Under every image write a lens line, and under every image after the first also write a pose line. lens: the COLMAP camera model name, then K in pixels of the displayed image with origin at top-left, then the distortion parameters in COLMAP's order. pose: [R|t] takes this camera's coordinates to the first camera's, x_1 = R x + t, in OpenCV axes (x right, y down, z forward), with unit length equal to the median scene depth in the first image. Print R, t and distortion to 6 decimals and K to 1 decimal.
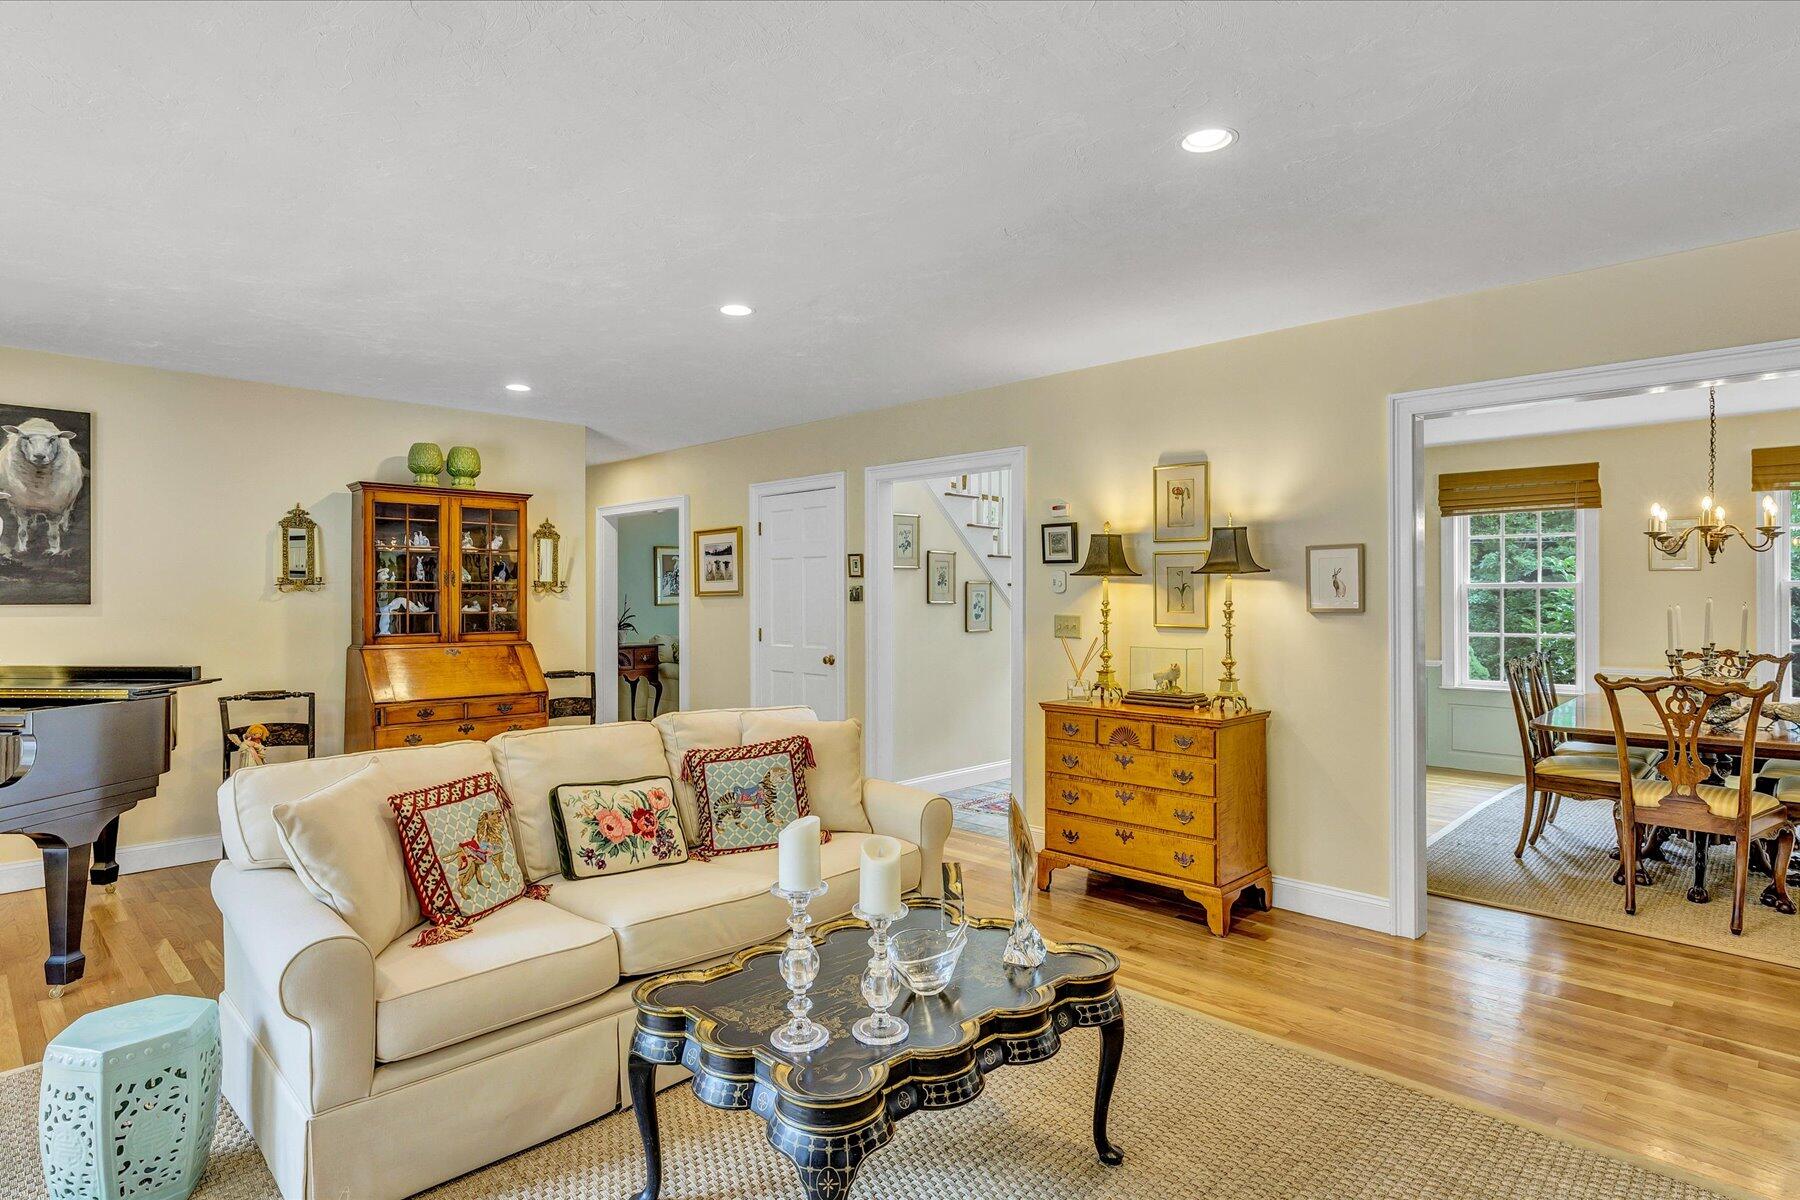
lens RADIAL K [[936.2, 0, 900.0], [0, 936.2, 600.0], [0, 0, 1]] dist [0.003544, 0.000073]
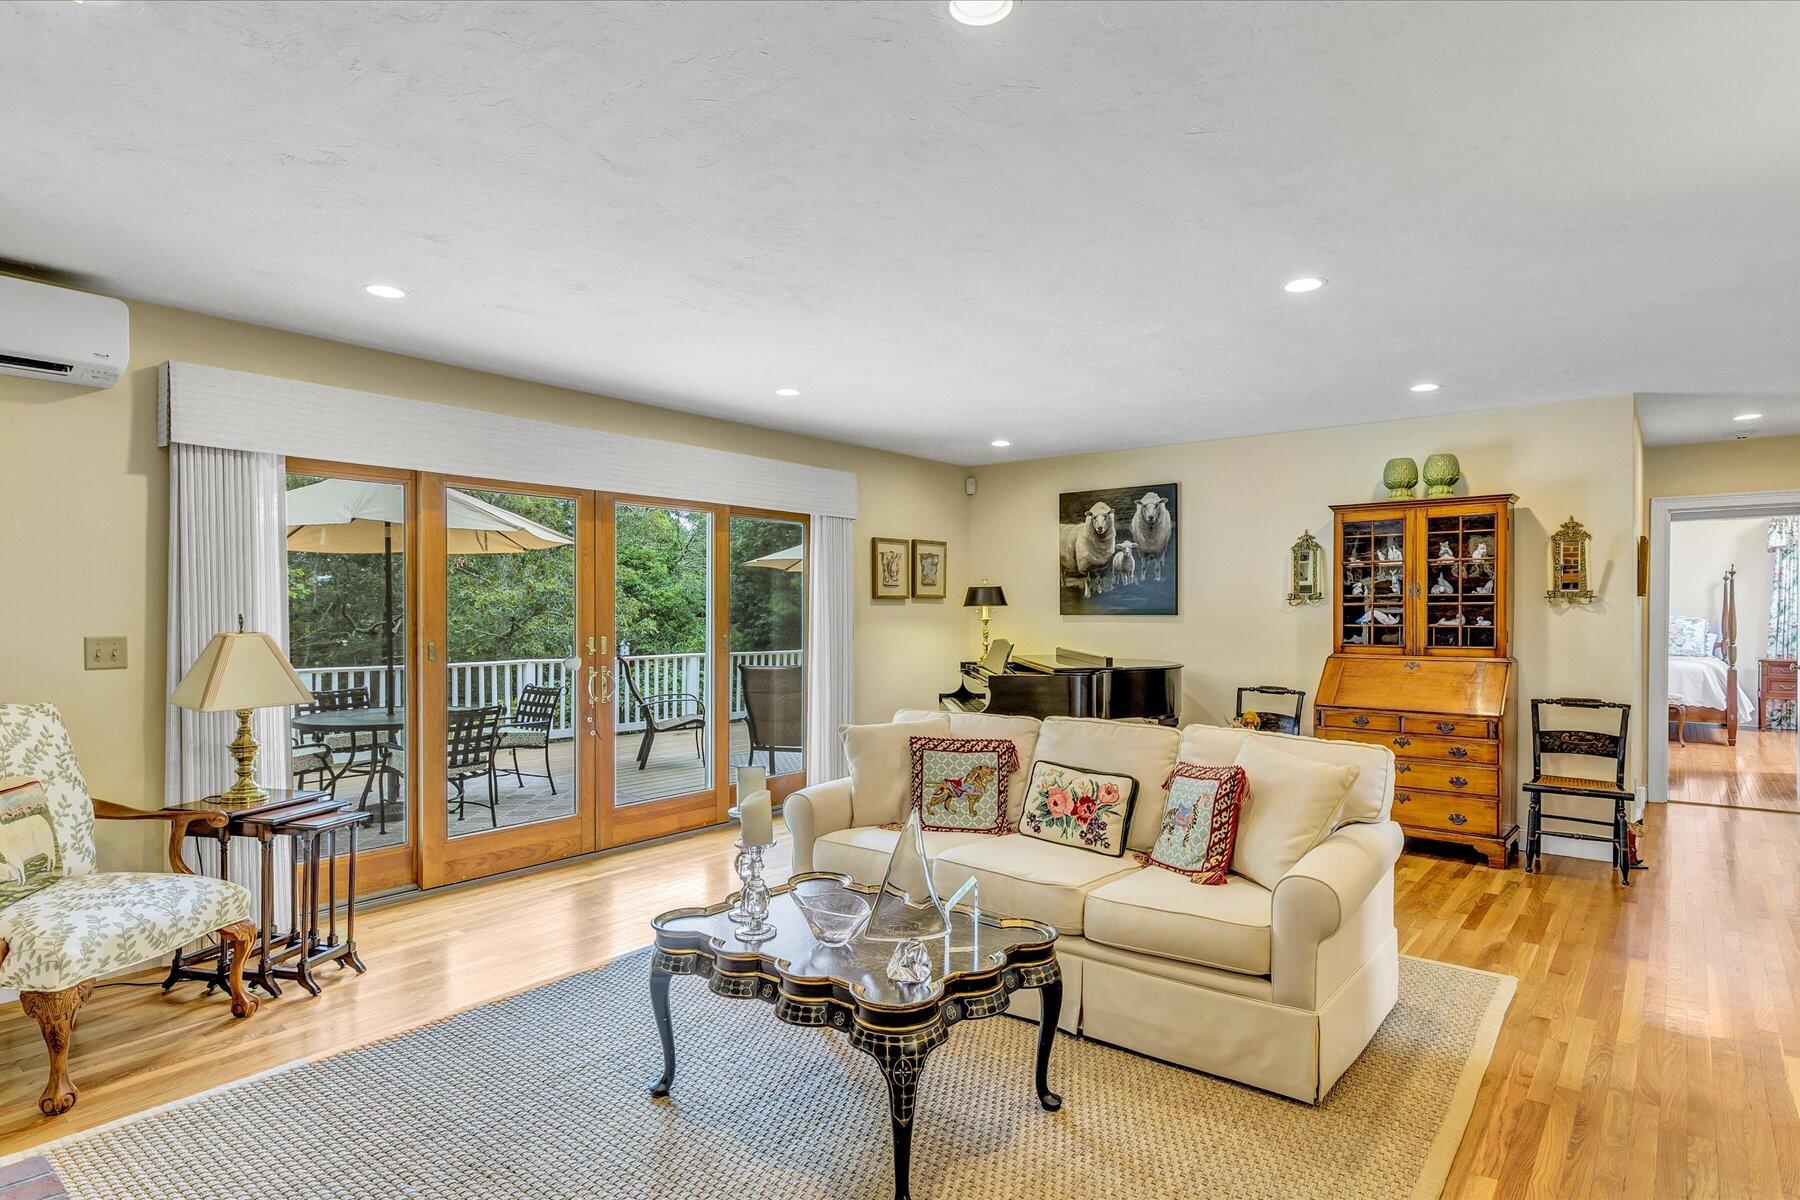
lens RADIAL K [[962.4, 0, 900.0], [0, 962.4, 600.0], [0, 0, 1]] dist [-0.002174, 0.000358]
pose [[0.101288, -0.005997, -0.994839, 0.573336], [0.000047, 0.999982, -0.006023, -0.008959], [0.994857, 0.000563, 0.101287, 0.419932]]
